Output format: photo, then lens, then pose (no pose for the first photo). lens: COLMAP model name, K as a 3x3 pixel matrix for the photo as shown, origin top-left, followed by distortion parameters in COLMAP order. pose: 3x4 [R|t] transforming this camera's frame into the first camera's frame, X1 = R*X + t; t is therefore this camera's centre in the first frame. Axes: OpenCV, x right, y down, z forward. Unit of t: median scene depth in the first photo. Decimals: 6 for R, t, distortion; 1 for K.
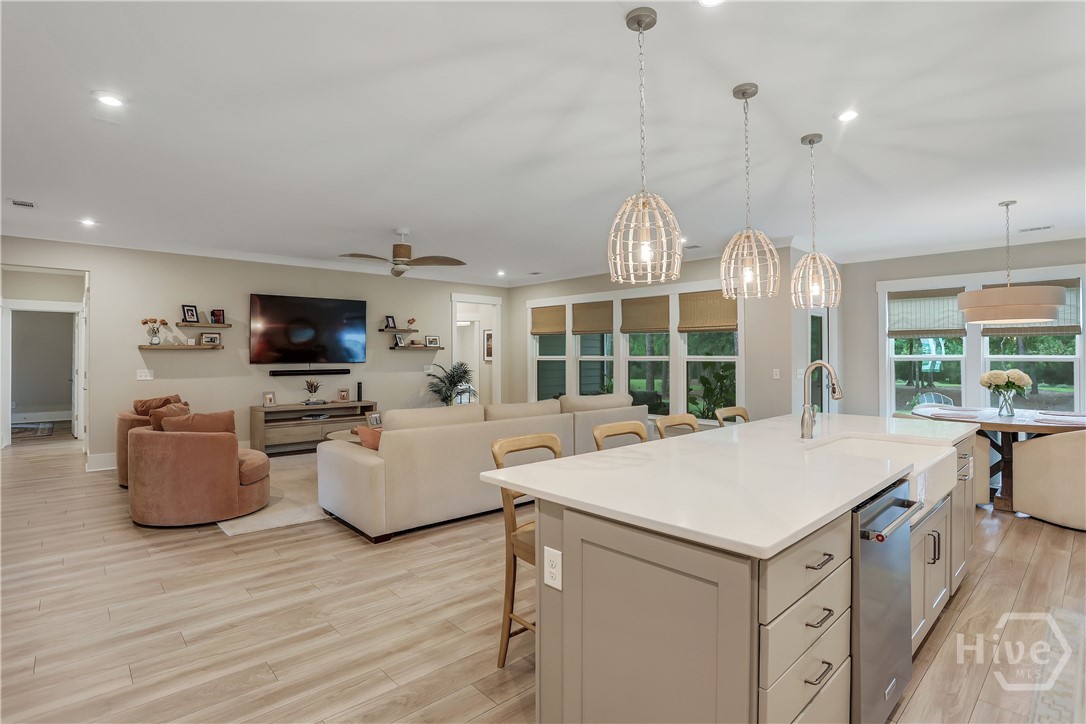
lens RADIAL K [[540.7, 0, 539.8], [0, 540.7, 353.2], [0, 0, 1]] dist [-0.051011, 0.019442]
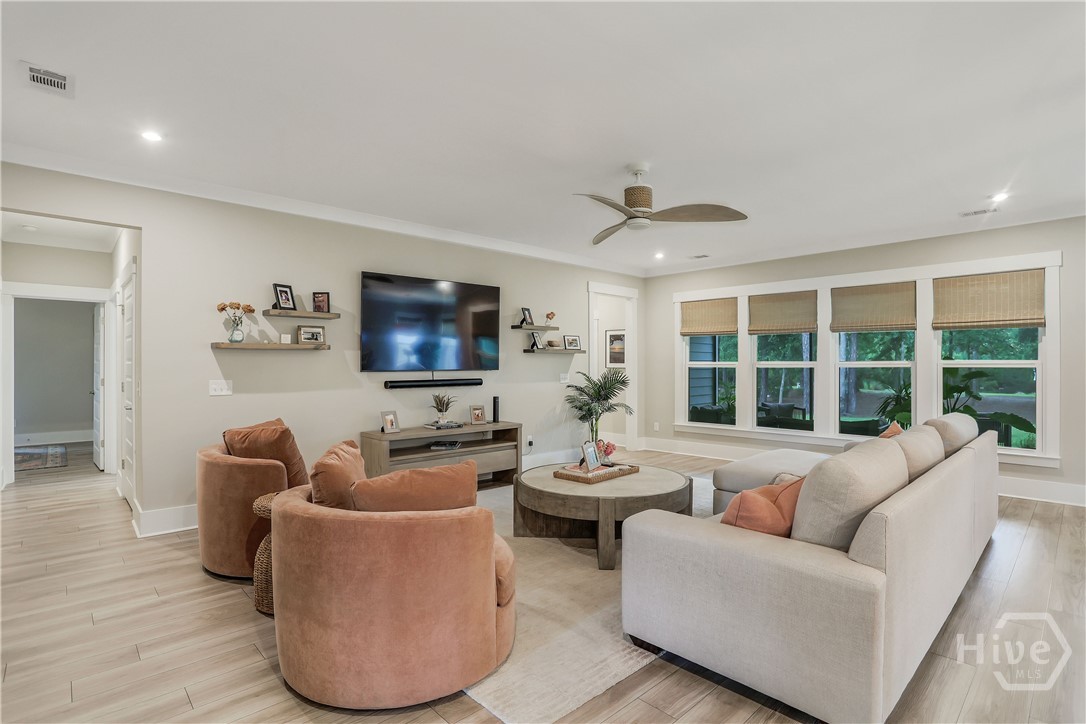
lens RADIAL K [[540.7, 0, 554.2], [0, 540.7, 368.8], [0, 0, 1]] dist [-0.051011, 0.019442]
pose [[0.999753, 0.001047, 0.022206, -0.275130], [-0.001355, 0.999903, 0.013851, 0.005887], [-0.022189, -0.013878, 0.999657, 0.257620]]
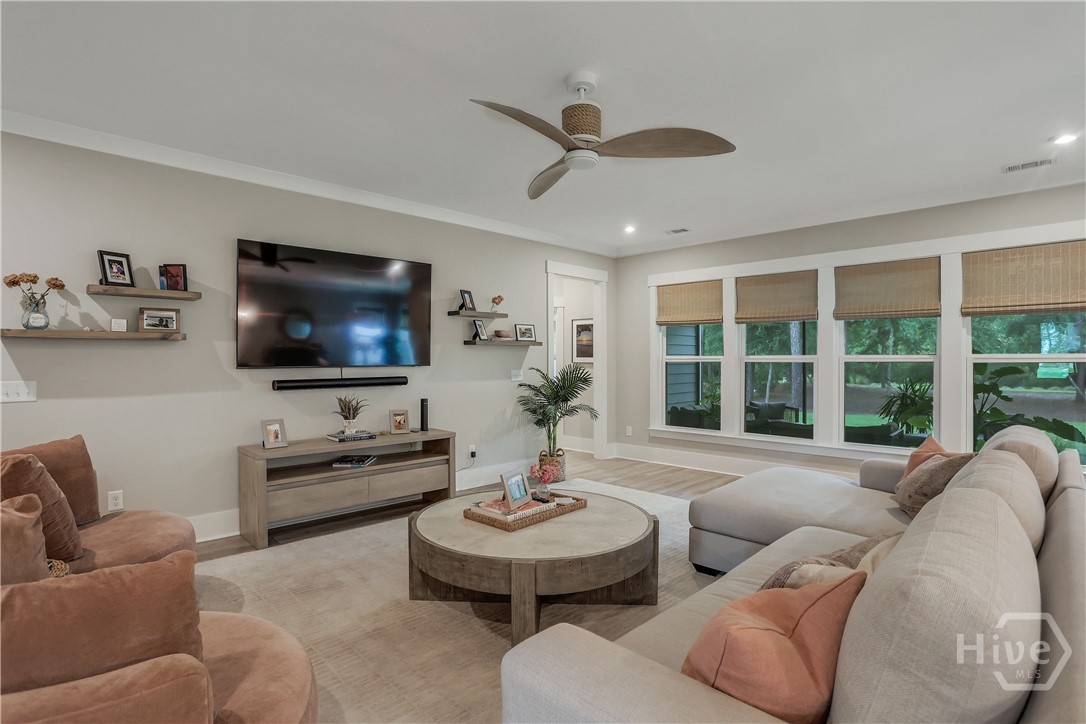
lens RADIAL K [[540.7, 0, 550.5], [0, 540.7, 365.7], [0, 0, 1]] dist [-0.051011, 0.019442]
pose [[0.999203, 0.000052, 0.039904, -0.221494], [-0.000792, 0.999828, 0.018515, 0.006492], [-0.039897, -0.018532, 0.999032, 0.401408]]
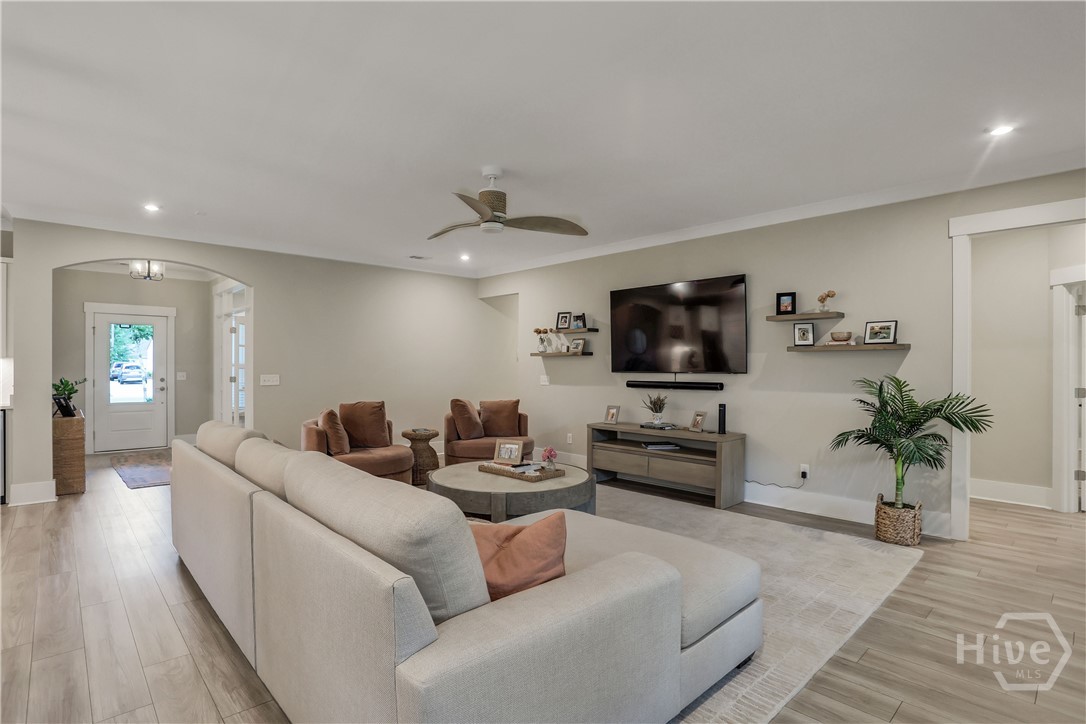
lens RADIAL K [[540.7, 0, 546.3], [0, 540.7, 364.6], [0, 0, 1]] dist [-0.051011, 0.019442]
pose [[0.033890, 0.001781, -0.999424, 0.301418], [0.005005, 0.999986, 0.001951, 0.005326], [0.999413, -0.005068, 0.033880, 0.781265]]
